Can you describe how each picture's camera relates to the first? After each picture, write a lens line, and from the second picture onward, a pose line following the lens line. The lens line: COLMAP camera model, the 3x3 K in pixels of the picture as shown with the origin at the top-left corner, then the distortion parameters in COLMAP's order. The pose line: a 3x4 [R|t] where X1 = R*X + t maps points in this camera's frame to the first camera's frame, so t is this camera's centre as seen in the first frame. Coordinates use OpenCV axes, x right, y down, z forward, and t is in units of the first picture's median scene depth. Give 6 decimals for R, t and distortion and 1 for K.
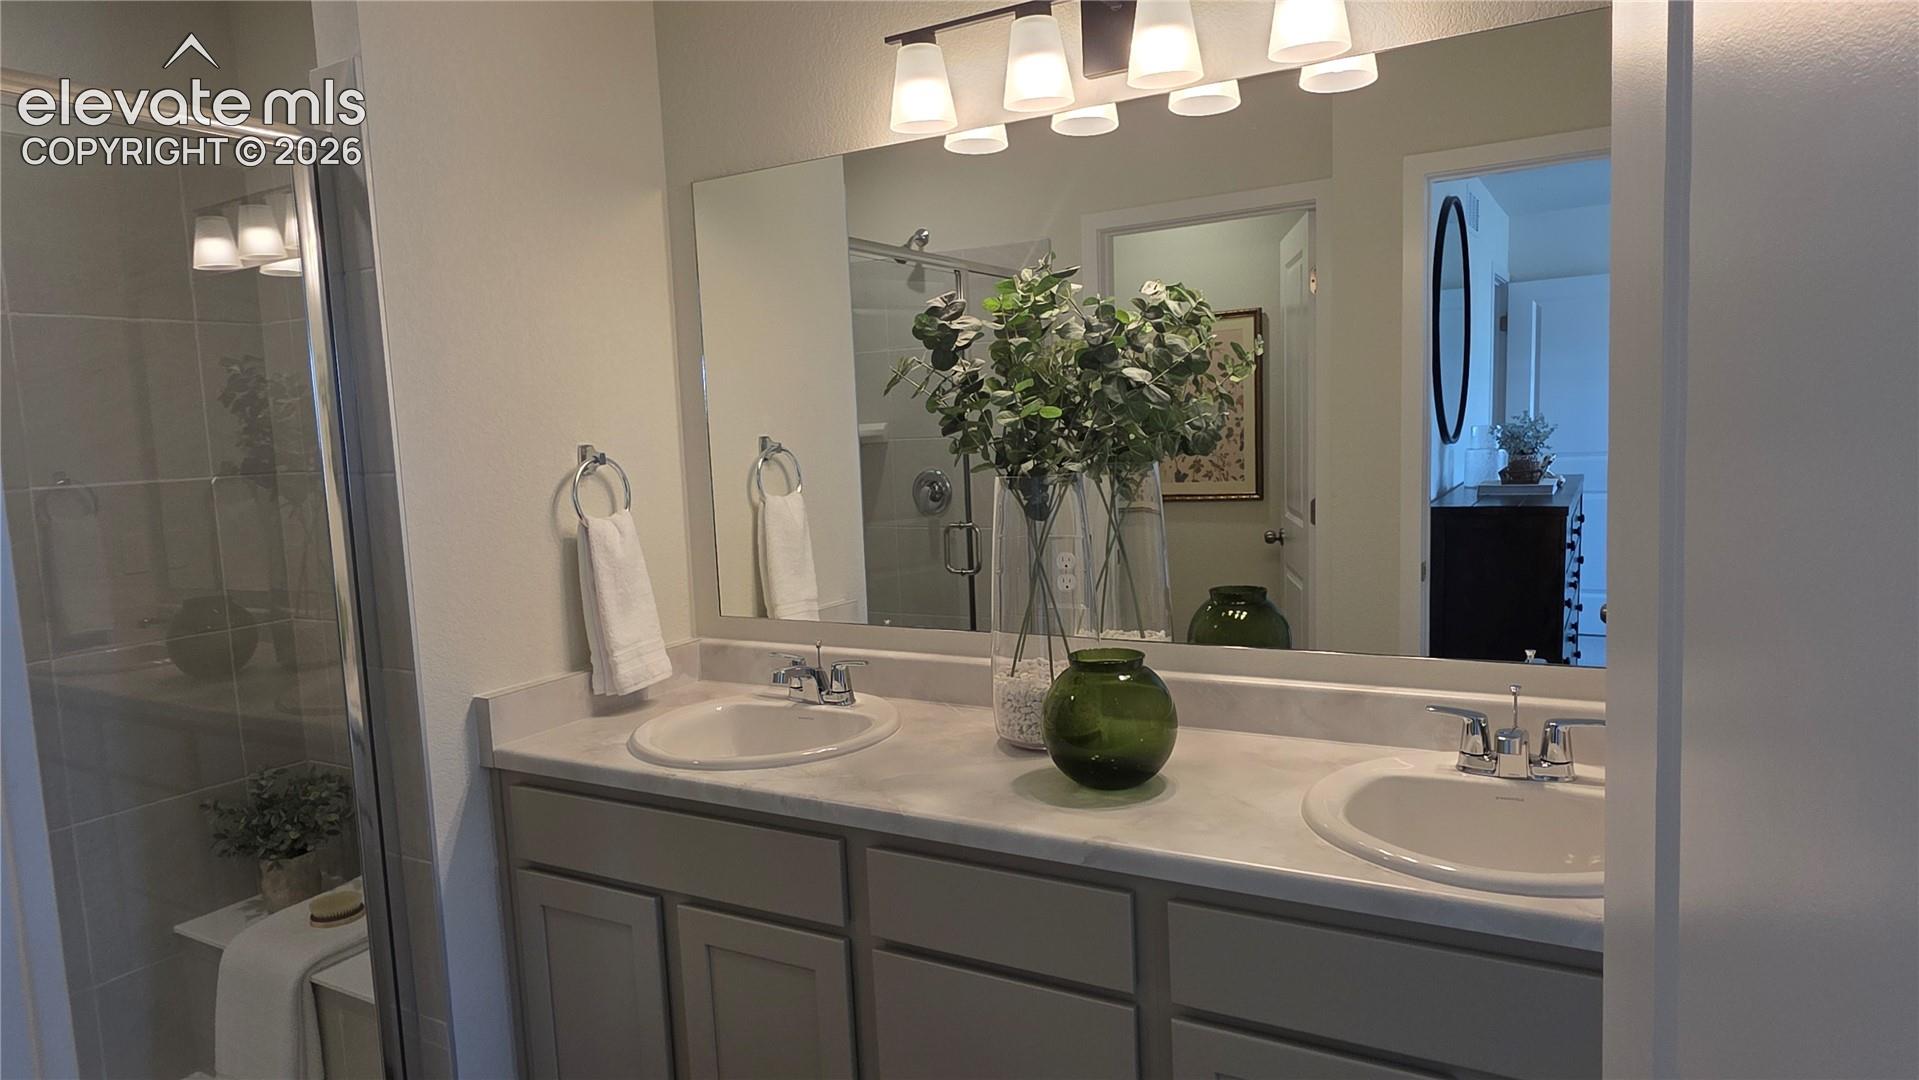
lens RADIAL K [[1165.2, 0, 953.7], [0, 1165.2, 541.9], [0, 0, 1]] dist [0.009126, -0.004252]
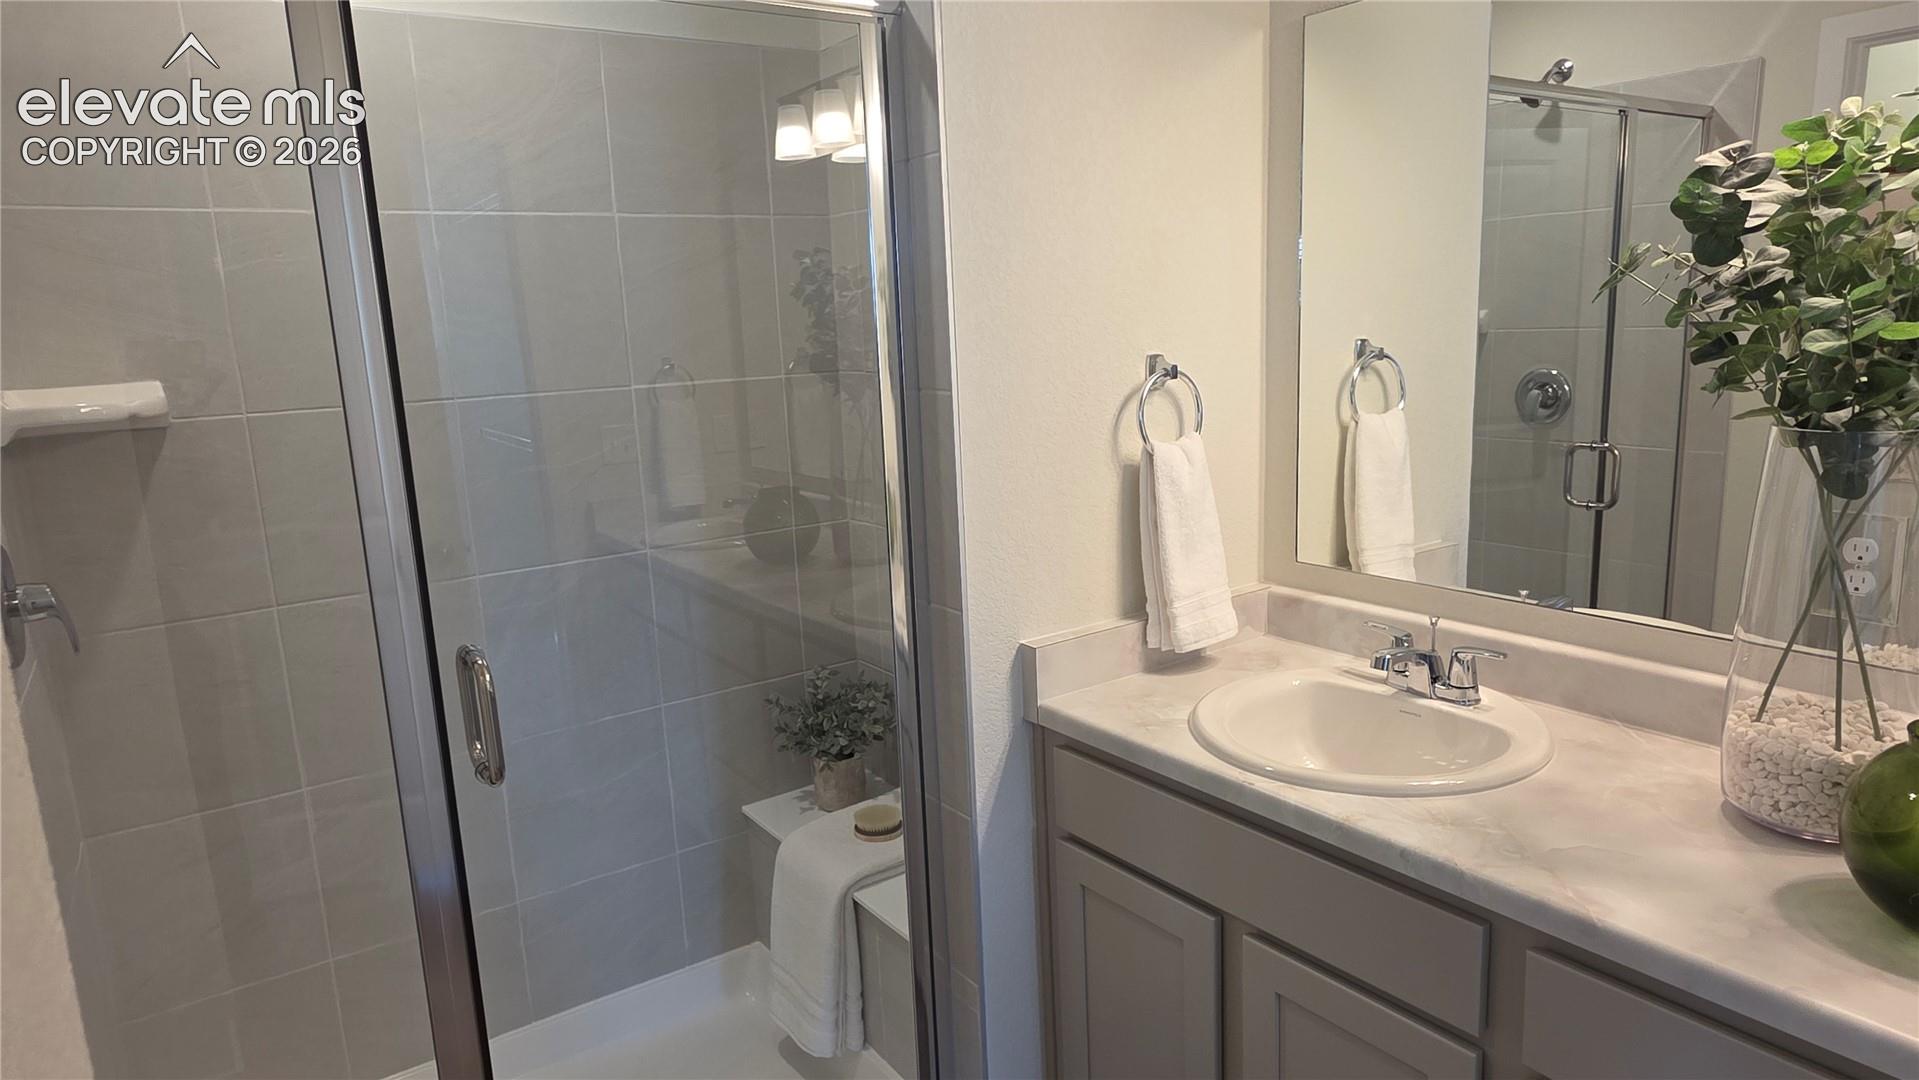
lens RADIAL K [[1165.2, 0, 953.7], [0, 1165.2, 541.9], [0, 0, 1]] dist [0.009126, -0.004252]
pose [[0.907271, 0.085748, -0.411711, -0.087939], [-0.040200, 0.992193, 0.118059, -0.041618], [0.418620, -0.090561, 0.903635, 0.164118]]
